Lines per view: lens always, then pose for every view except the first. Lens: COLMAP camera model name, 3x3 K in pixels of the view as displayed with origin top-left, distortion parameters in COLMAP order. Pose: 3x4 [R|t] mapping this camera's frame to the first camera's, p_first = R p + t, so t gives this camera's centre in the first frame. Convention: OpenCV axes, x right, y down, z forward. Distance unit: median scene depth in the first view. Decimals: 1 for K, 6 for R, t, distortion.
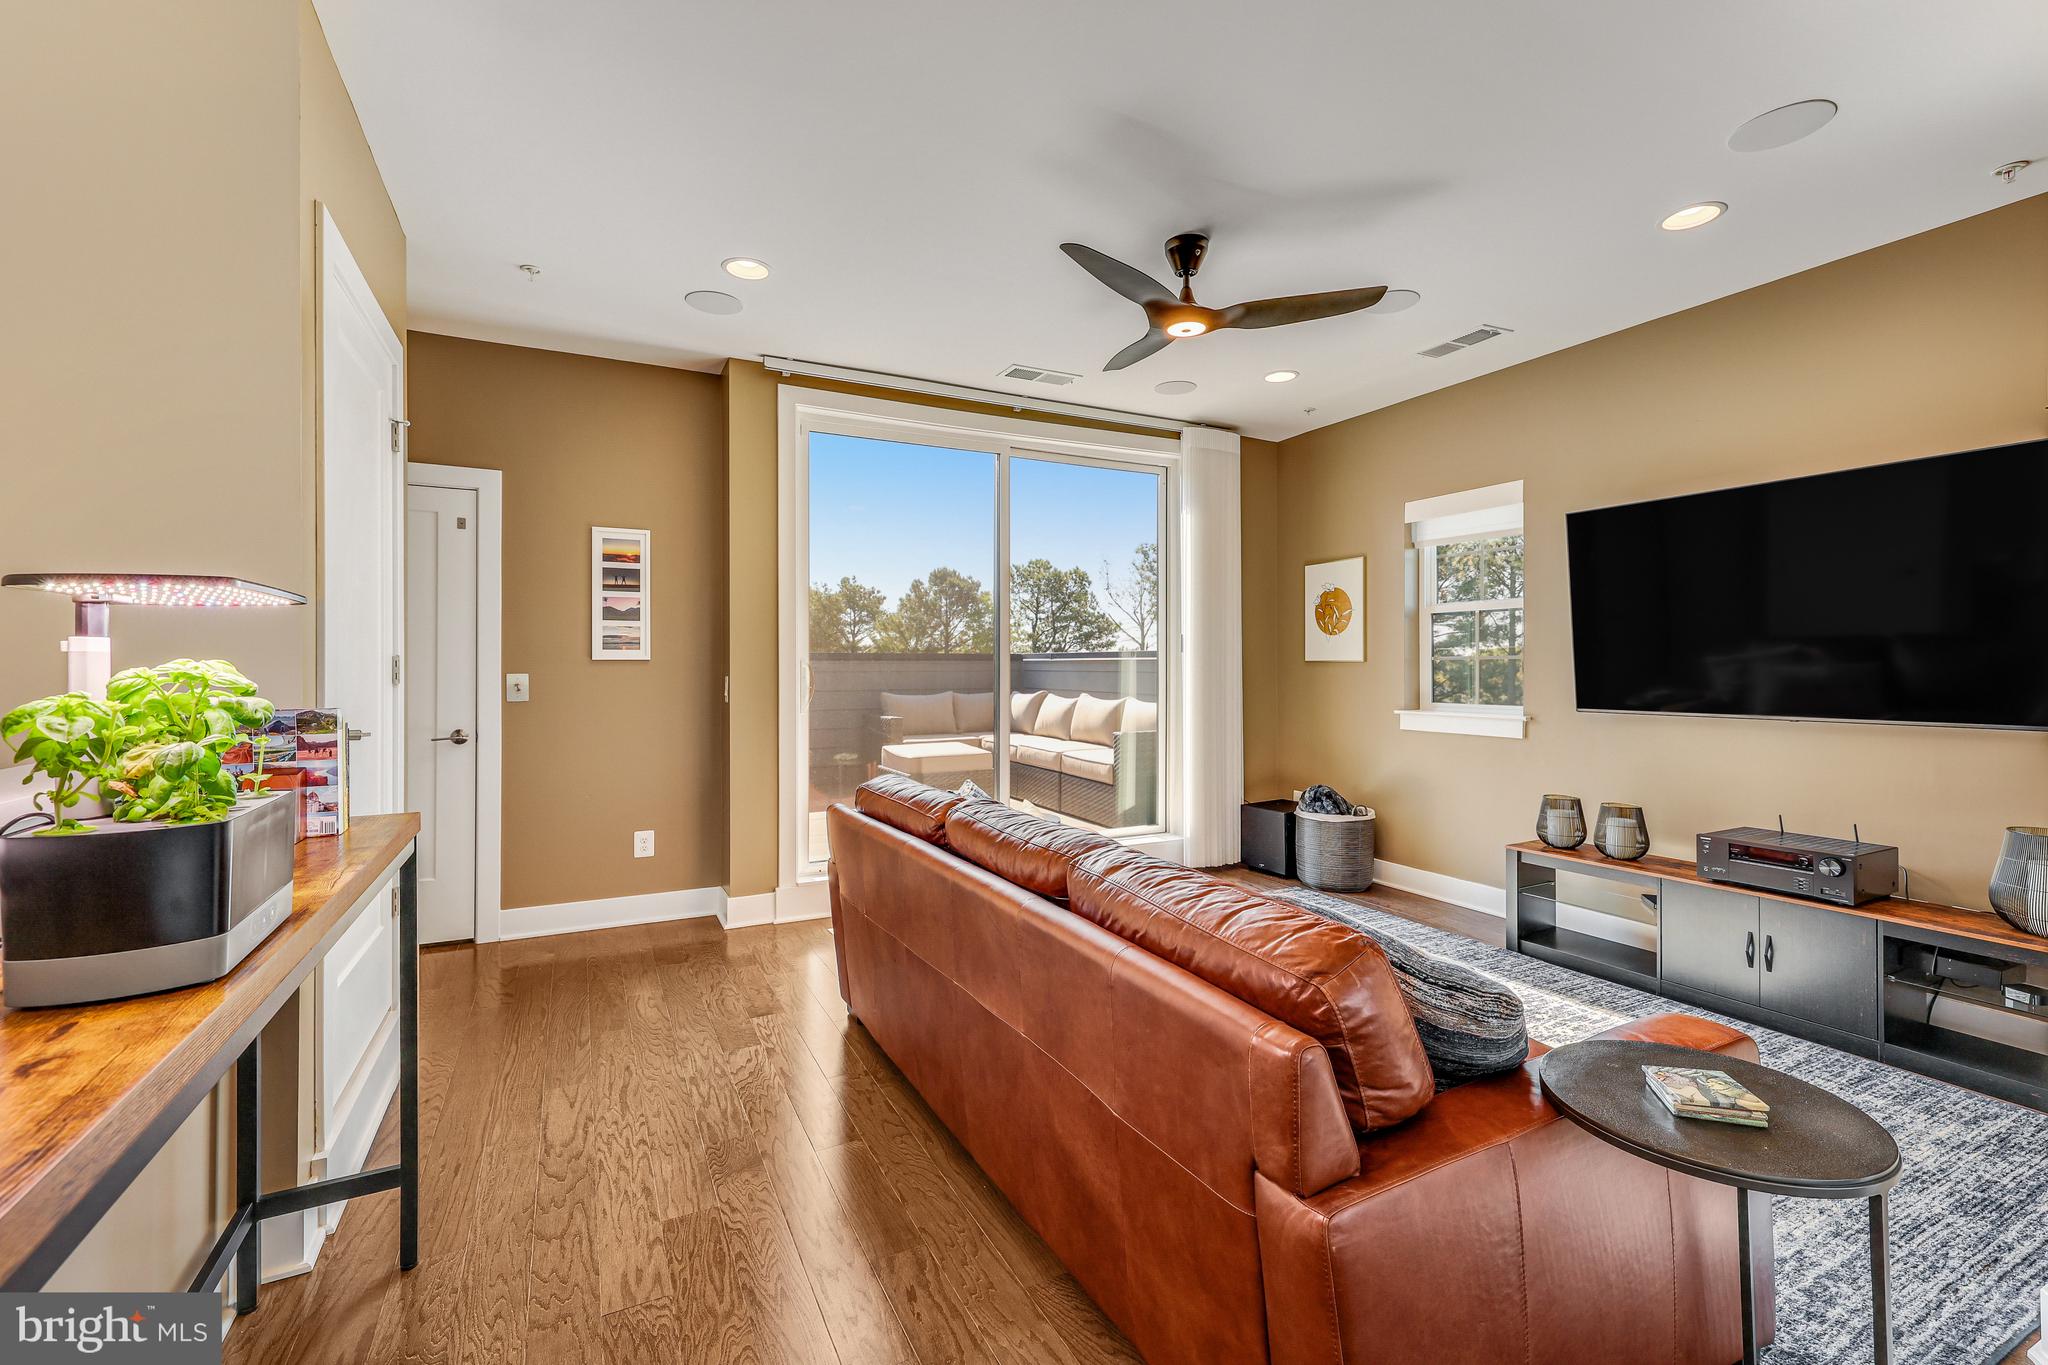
lens RADIAL K [[874.9, 0, 1008.1], [0, 874.9, 665.8], [0, 0, 1]] dist [-0.000611, -0.000030]
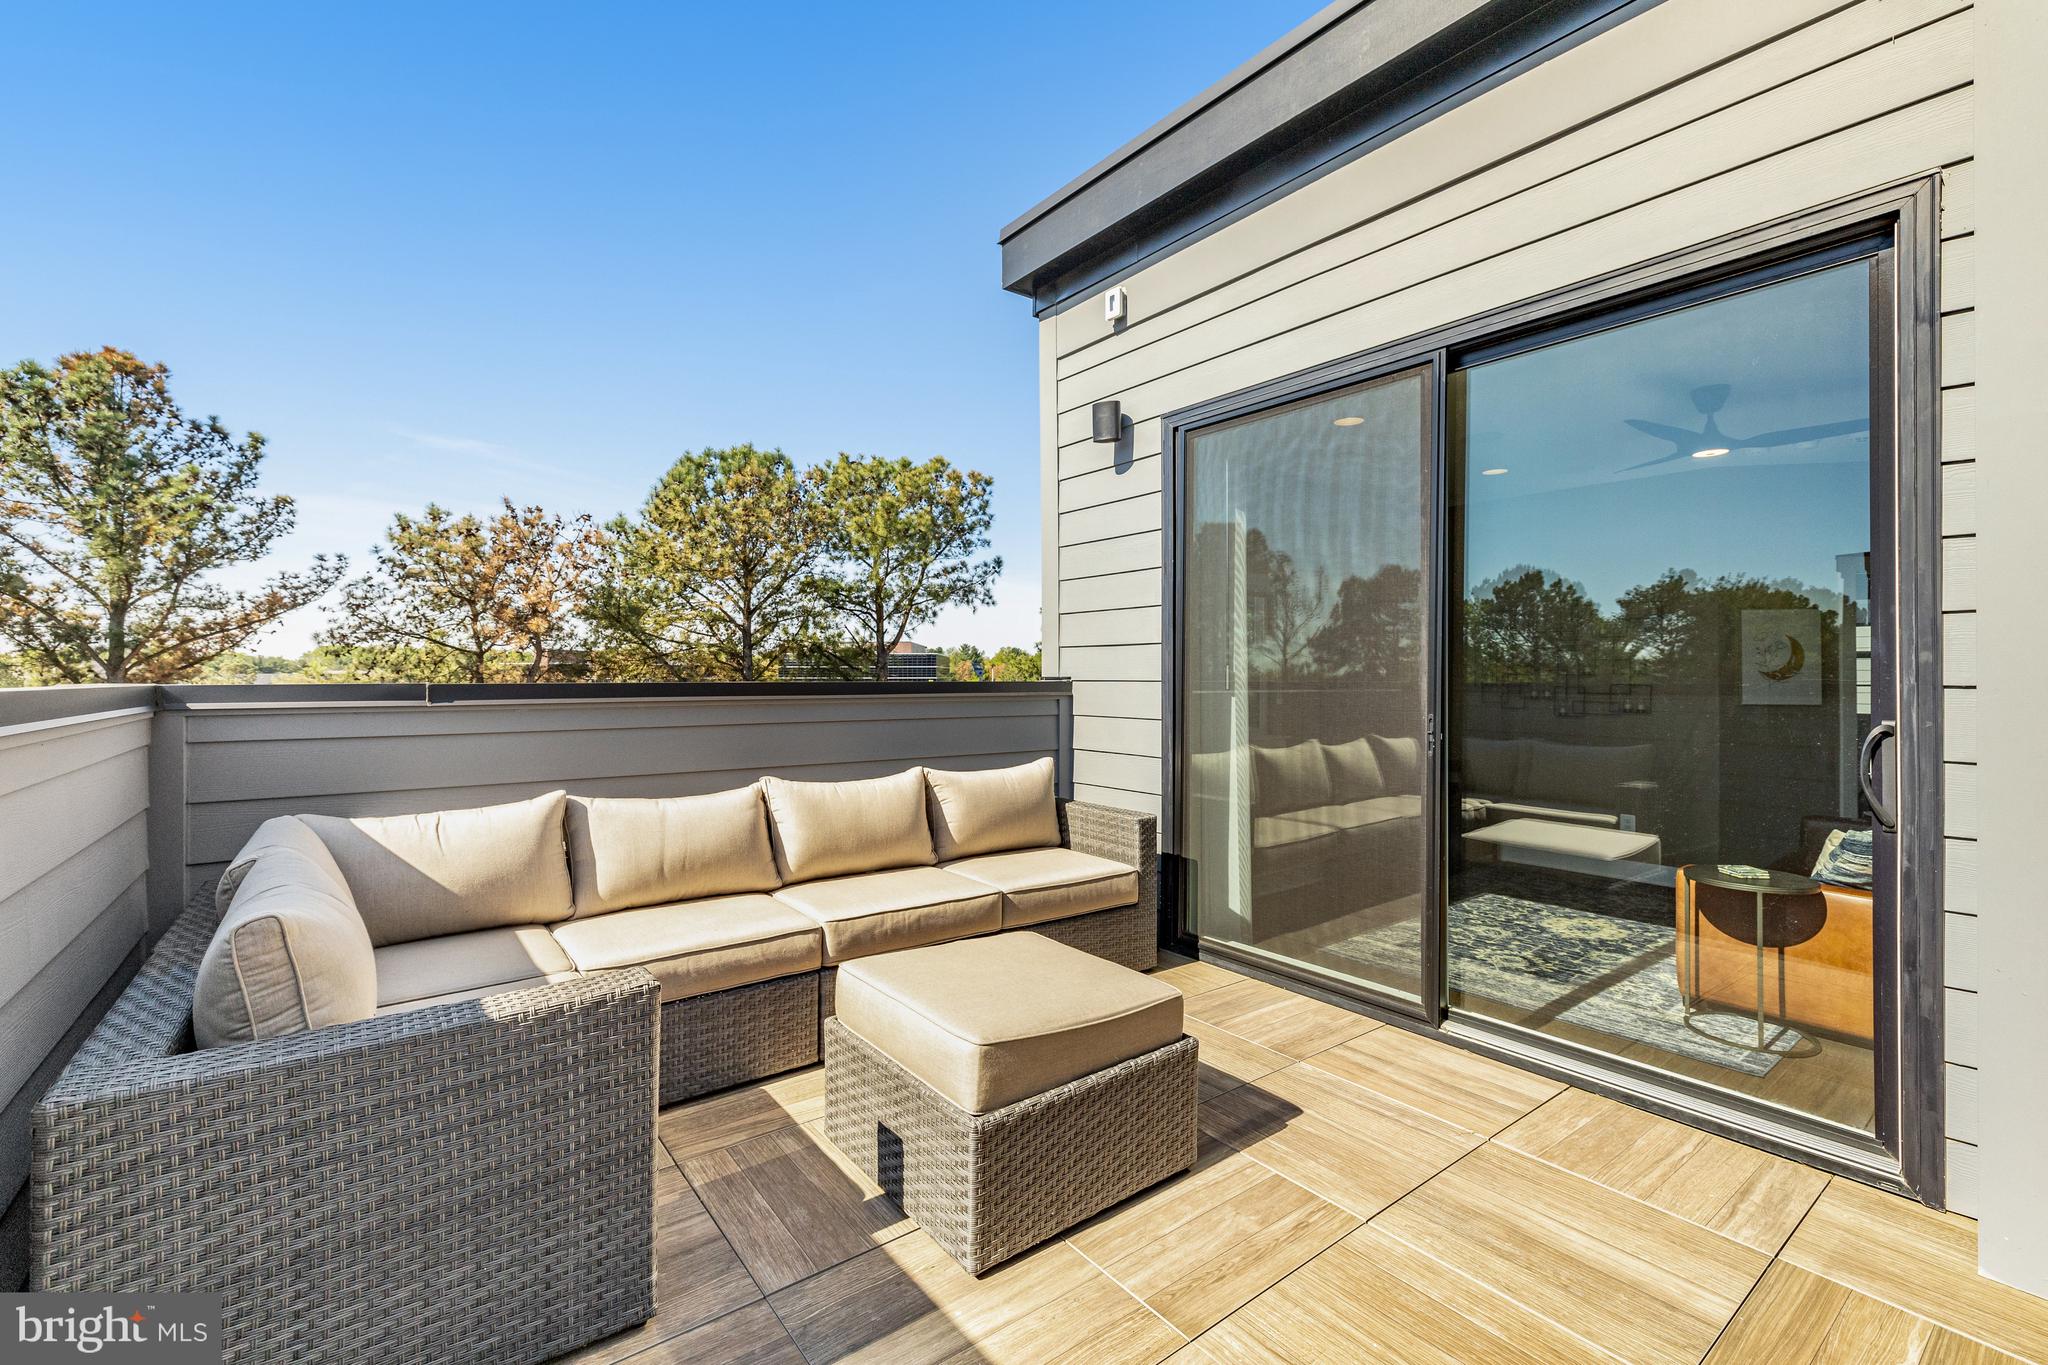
lens RADIAL K [[880.1, 0, 1018.6], [0, 880.1, 673.8], [0, 0, 1]] dist [-0.001935, -0.000357]
pose [[-0.181214, 0.002261, 0.983441, -0.896626], [-0.002377, 0.999993, -0.002737, -0.042944], [-0.983441, -0.002833, -0.181207, 2.219435]]
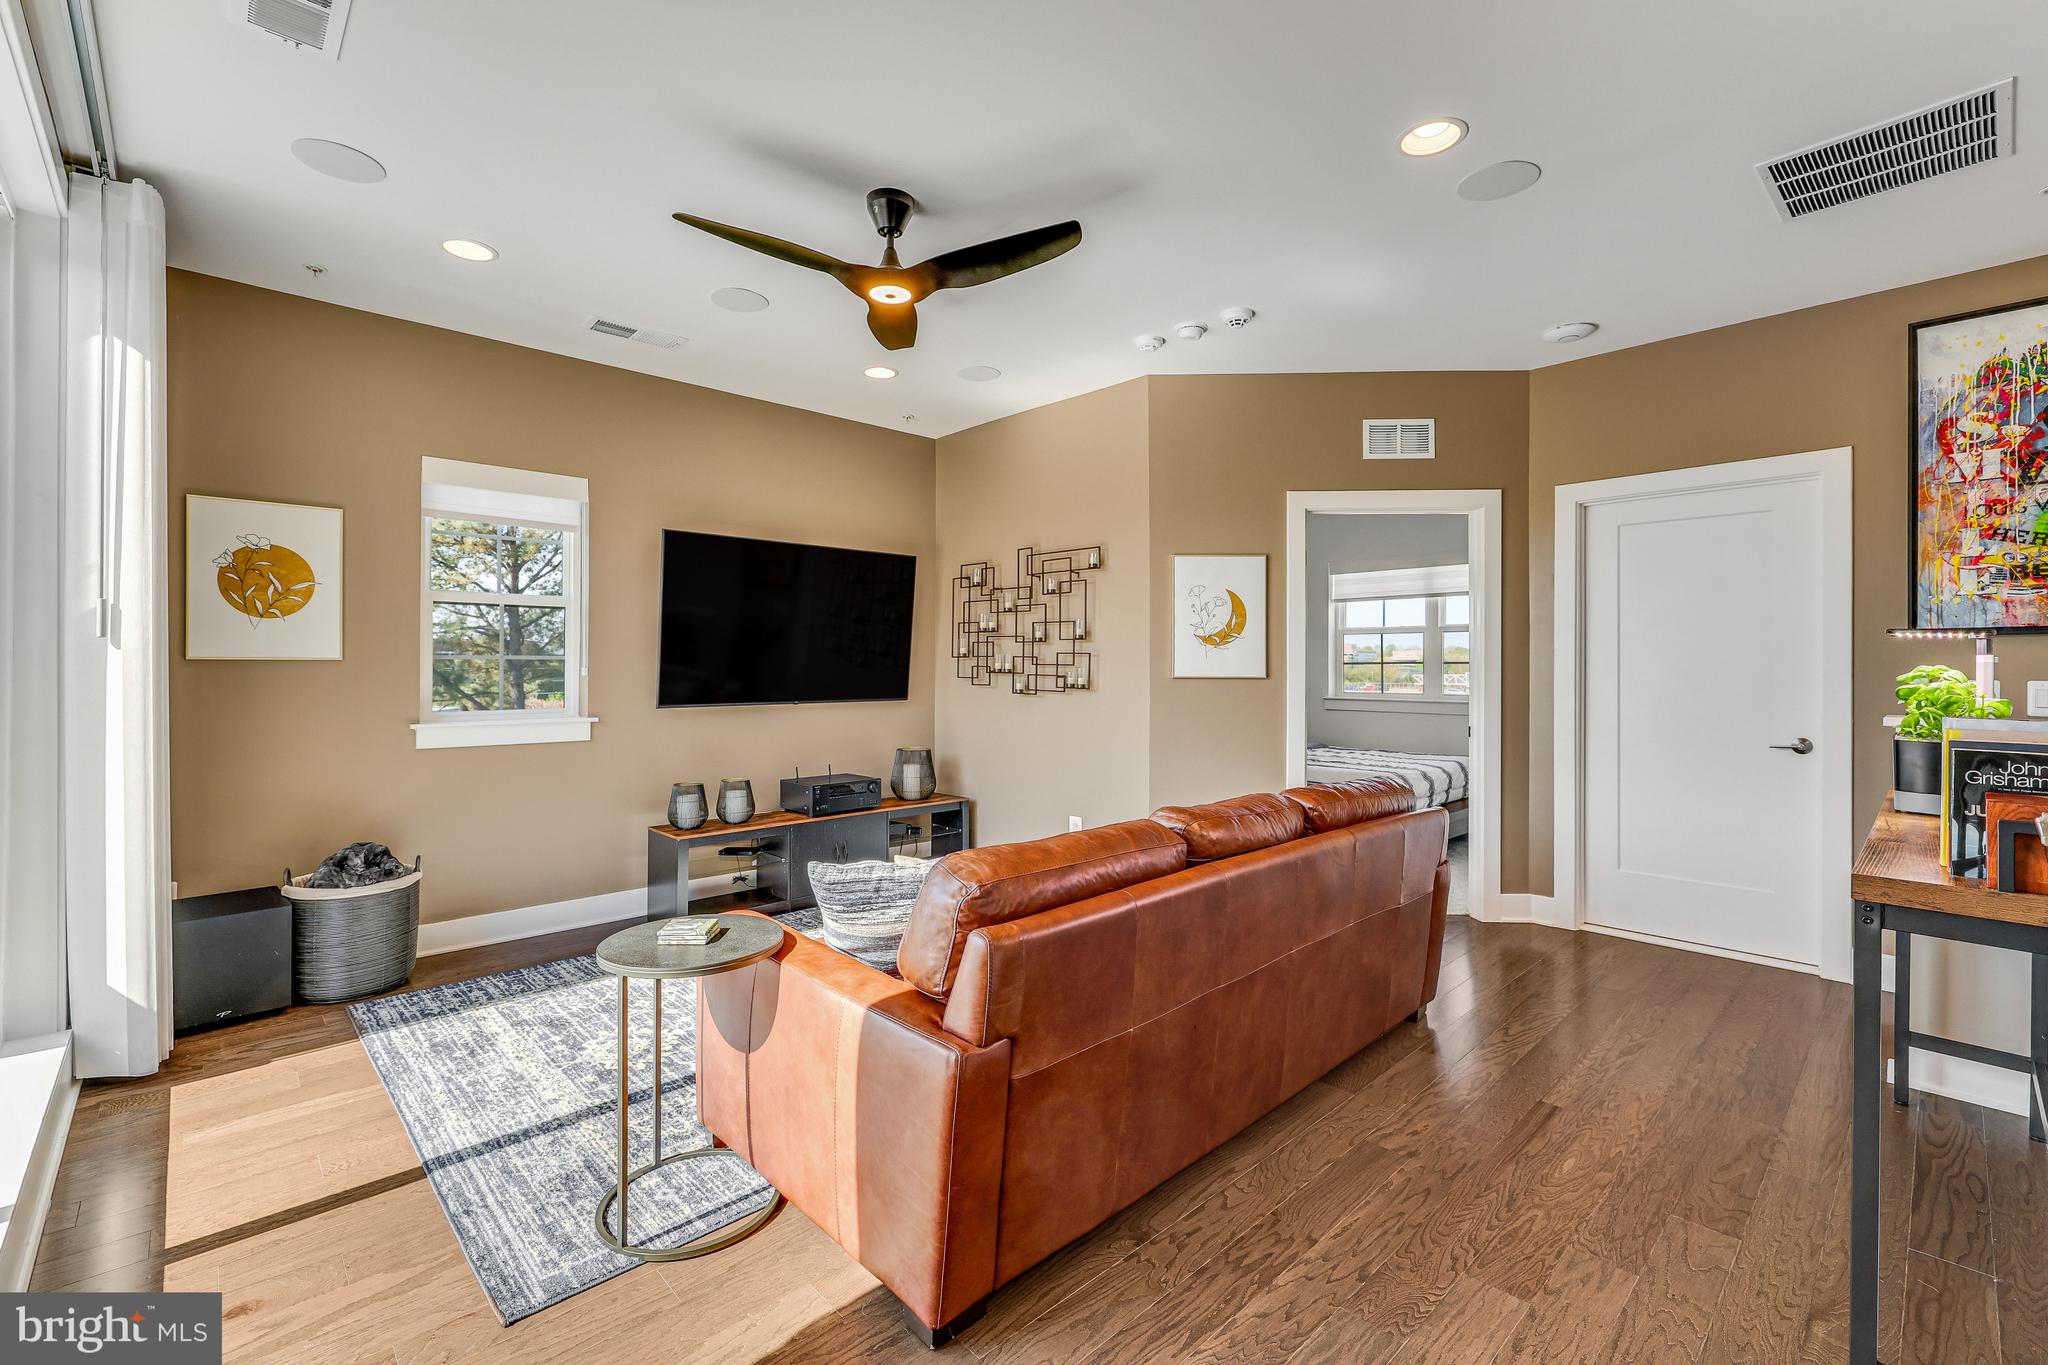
lens RADIAL K [[880.1, 0, 1018.6], [0, 880.1, 673.8], [0, 0, 1]] dist [-0.001935, -0.000357]
pose [[-0.291580, -0.008030, 0.956513, -0.687968], [-0.005099, 0.999964, 0.006840, -0.001698], [-0.956533, -0.002882, -0.291610, 1.108511]]
